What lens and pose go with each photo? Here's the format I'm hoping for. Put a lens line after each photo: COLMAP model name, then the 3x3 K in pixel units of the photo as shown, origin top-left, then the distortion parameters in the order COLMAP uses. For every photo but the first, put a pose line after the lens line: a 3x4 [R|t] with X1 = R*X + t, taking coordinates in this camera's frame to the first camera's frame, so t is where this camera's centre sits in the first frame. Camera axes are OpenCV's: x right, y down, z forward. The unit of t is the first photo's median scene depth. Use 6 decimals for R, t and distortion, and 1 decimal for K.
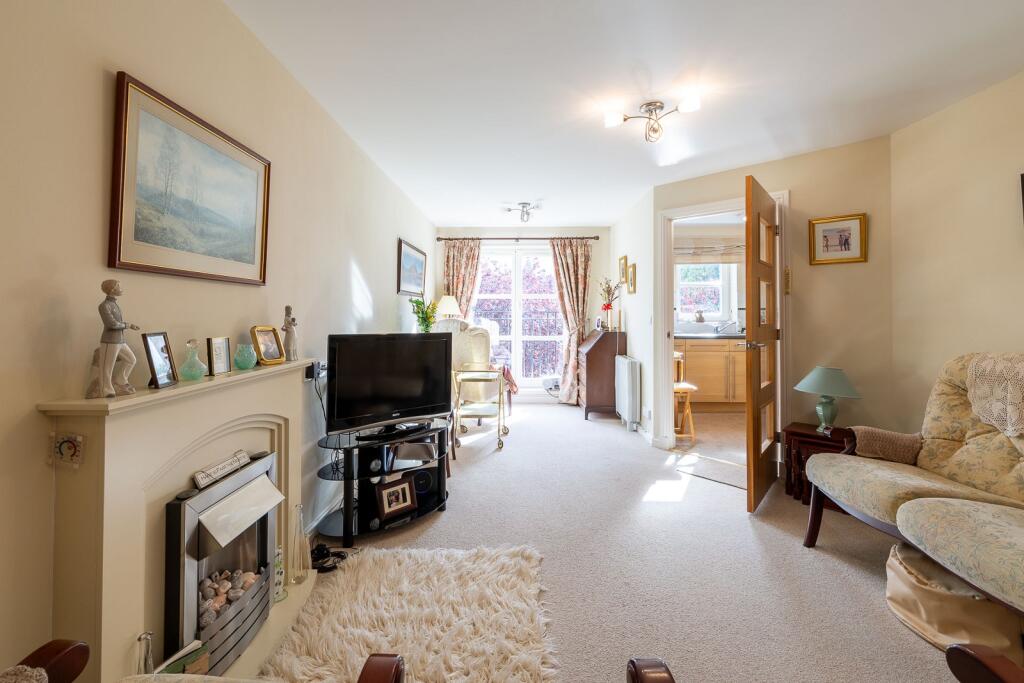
lens RADIAL K [[440.8, 0, 506.1], [0, 440.8, 297.7], [0, 0, 1]] dist [0.000106, 0.001409]
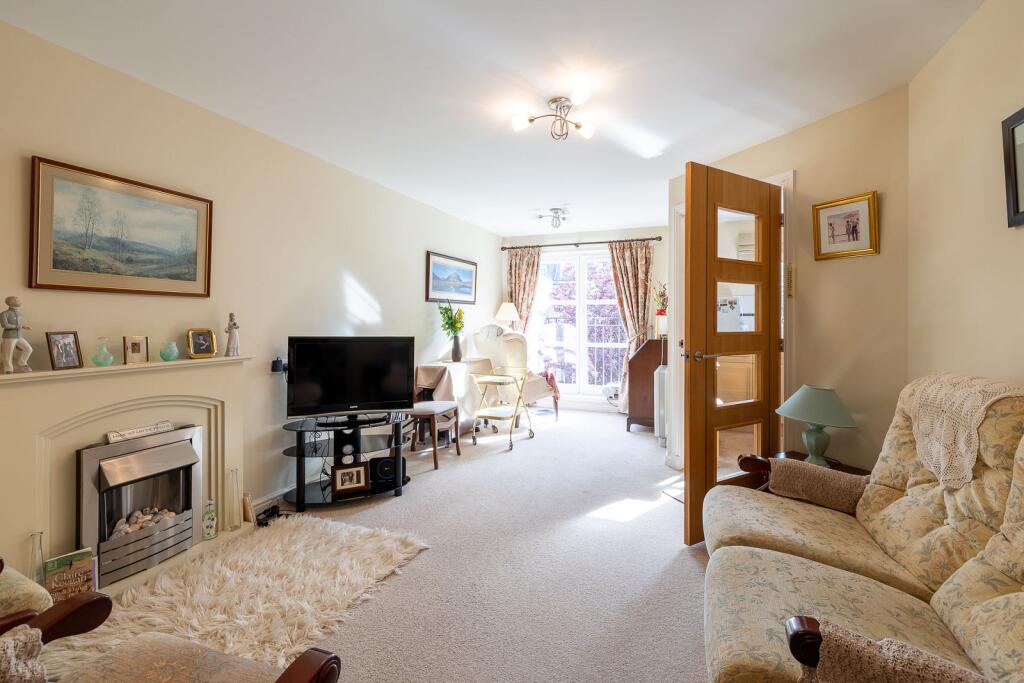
lens RADIAL K [[439.0, 0, 527.1], [0, 439.0, 311.2], [0, 0, 1]] dist [0.000349, 0.000135]
pose [[0.942670, -0.004156, -0.333700, 0.558030], [0.009826, 0.999835, 0.015306, 0.001967], [0.333581, -0.017707, 0.942555, 0.072651]]
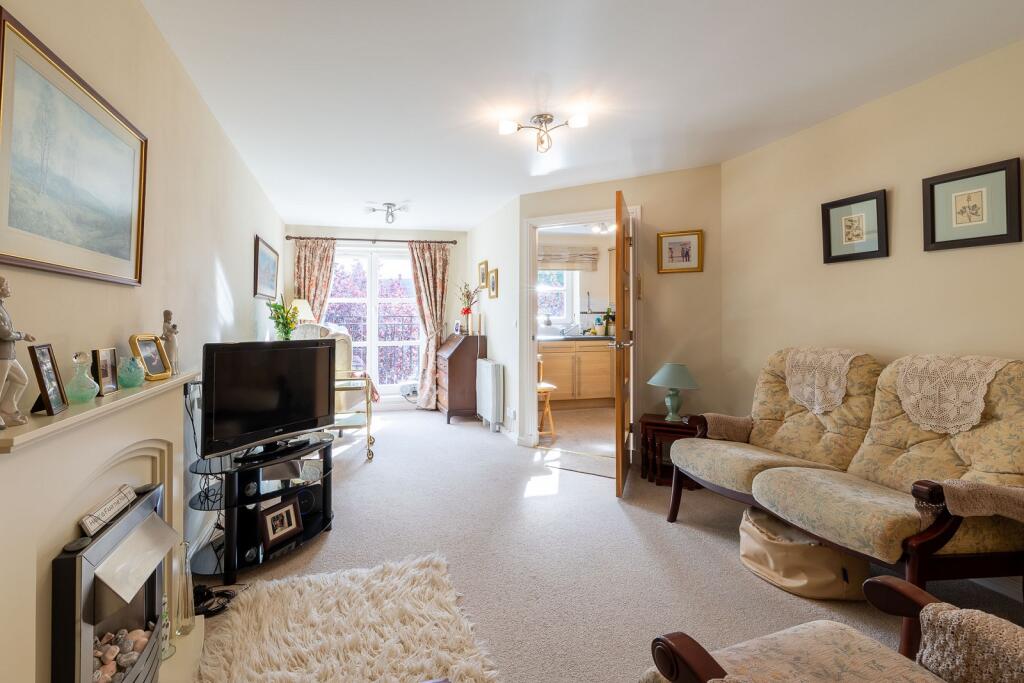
lens RADIAL K [[451.0, 0, 447.9], [0, 451.0, 304.5], [0, 0, 1]] dist [0.000907, 0.000740]
pose [[0.968313, 0.001606, 0.249735, -0.144640], [-0.003051, 0.999981, 0.005399, 0.000728], [-0.249722, -0.005990, 0.968299, 0.019537]]
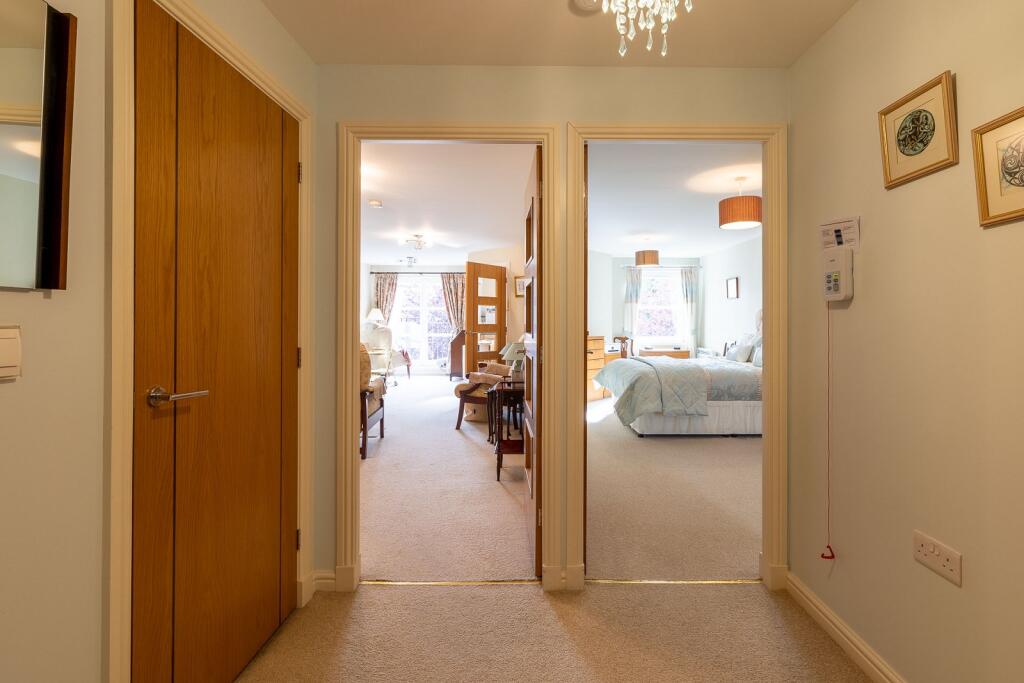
lens RADIAL K [[458.9, 0, 532.1], [0, 458.9, 314.9], [0, 0, 1]] dist [0.000395, 0.000101]
pose [[0.999686, 0.002569, 0.024938, 0.869275], [-0.003231, 0.999643, 0.026537, -0.059245], [-0.024861, -0.026610, 0.999337, -1.529480]]
